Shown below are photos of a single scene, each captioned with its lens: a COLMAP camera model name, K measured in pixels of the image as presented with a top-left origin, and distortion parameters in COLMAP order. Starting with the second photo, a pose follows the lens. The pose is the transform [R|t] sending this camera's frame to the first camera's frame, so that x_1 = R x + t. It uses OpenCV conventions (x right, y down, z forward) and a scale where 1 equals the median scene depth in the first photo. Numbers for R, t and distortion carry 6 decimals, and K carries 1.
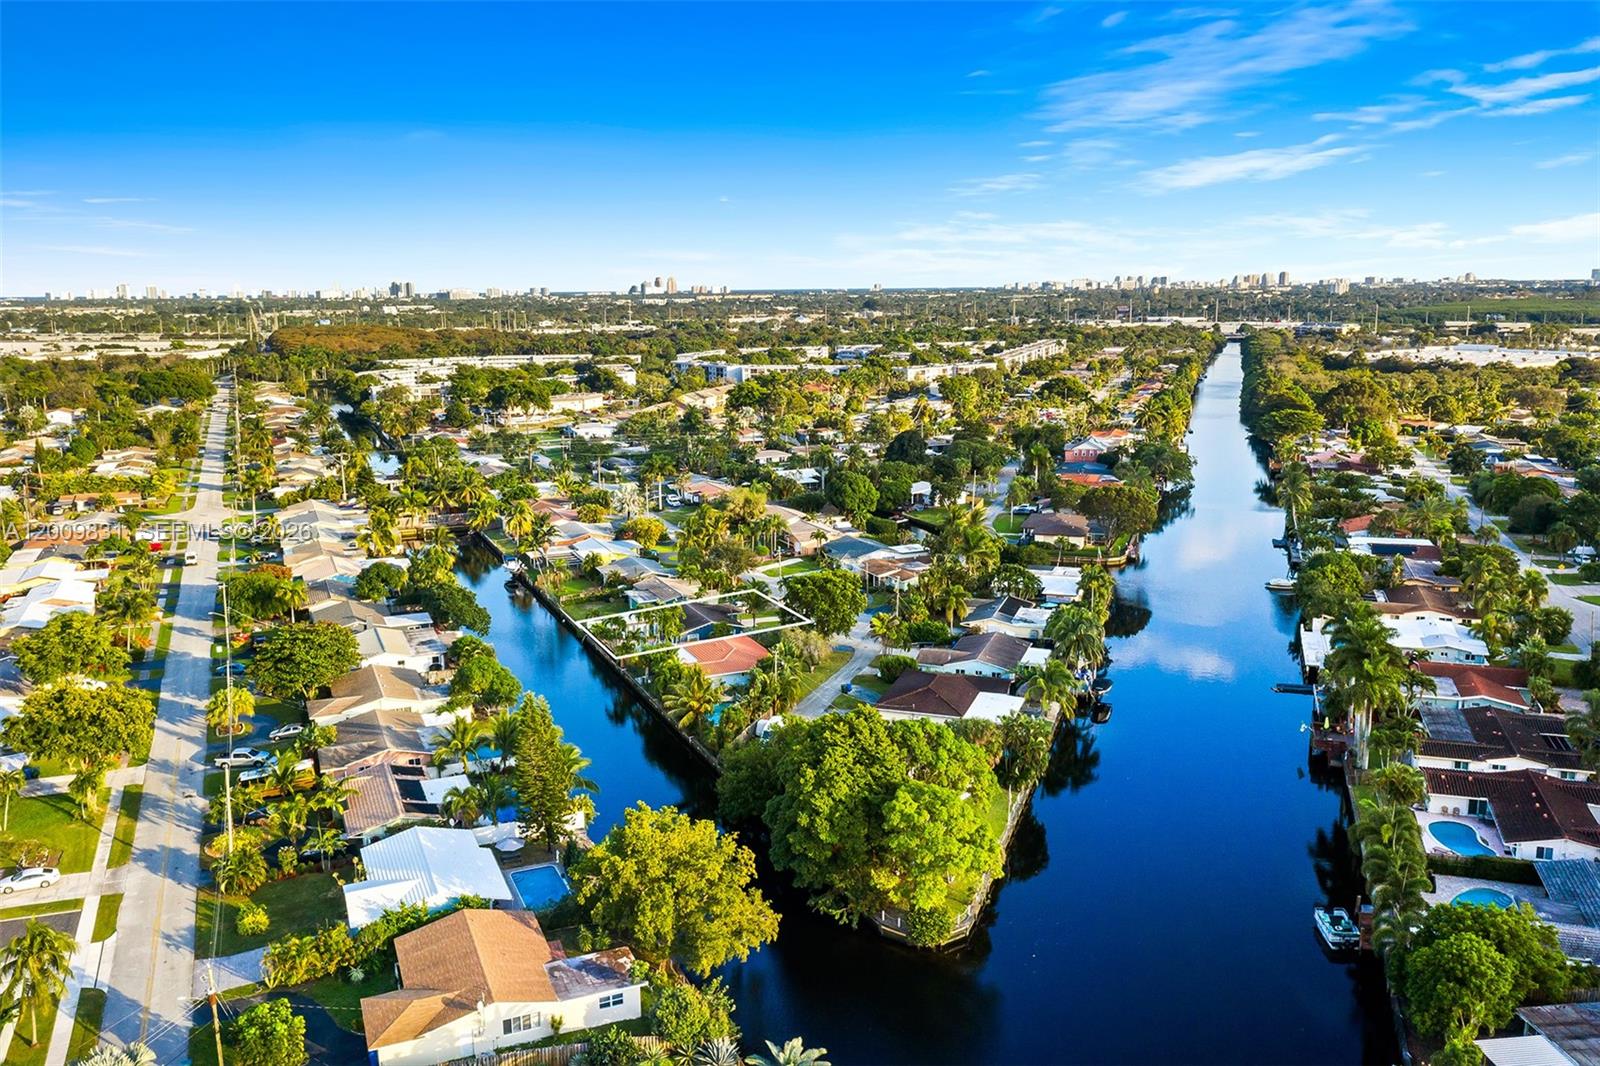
lens RADIAL K [[1268.2, 0, 800.3], [0, 1268.2, 540.0], [0, 0, 1]] dist [0.001707, -0.005203]
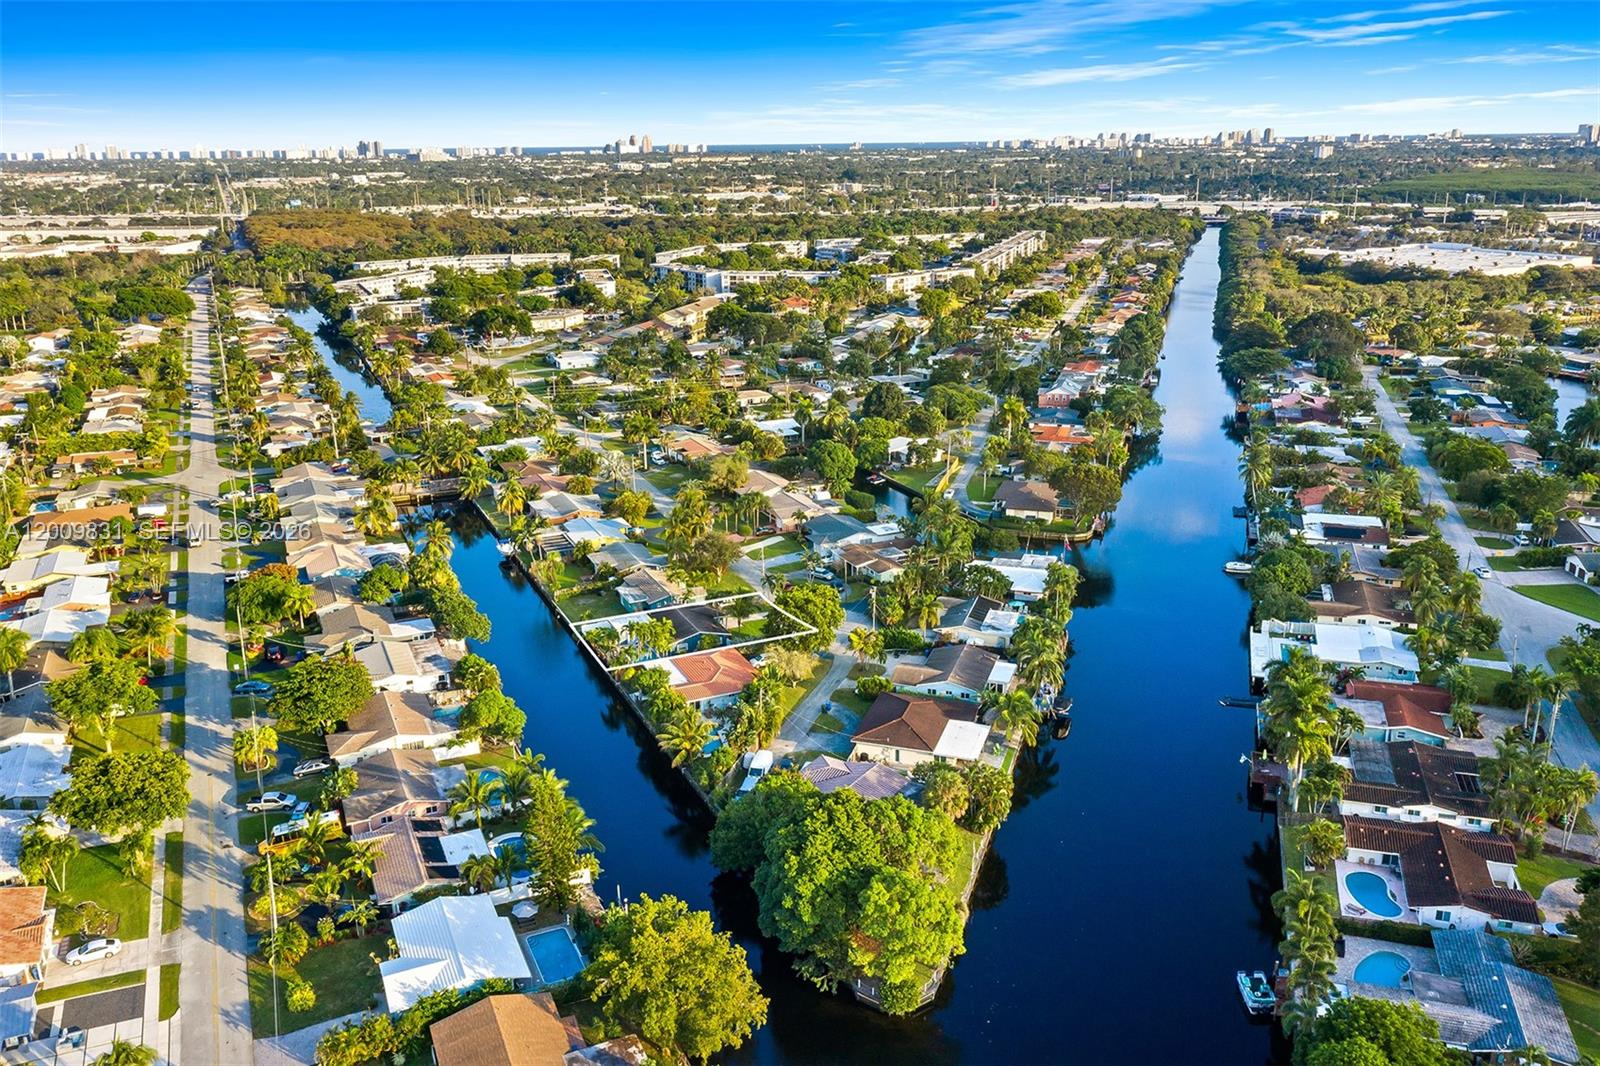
lens RADIAL K [[1268.2, 0, 799.1], [0, 1268.2, 519.2], [0, 0, 1]] dist [0.001707, -0.005203]
pose [[0.999868, -0.007229, 0.014528, -0.000918], [0.005637, 0.994266, 0.106788, -0.122368], [-0.015217, -0.106692, 0.994176, -0.042230]]
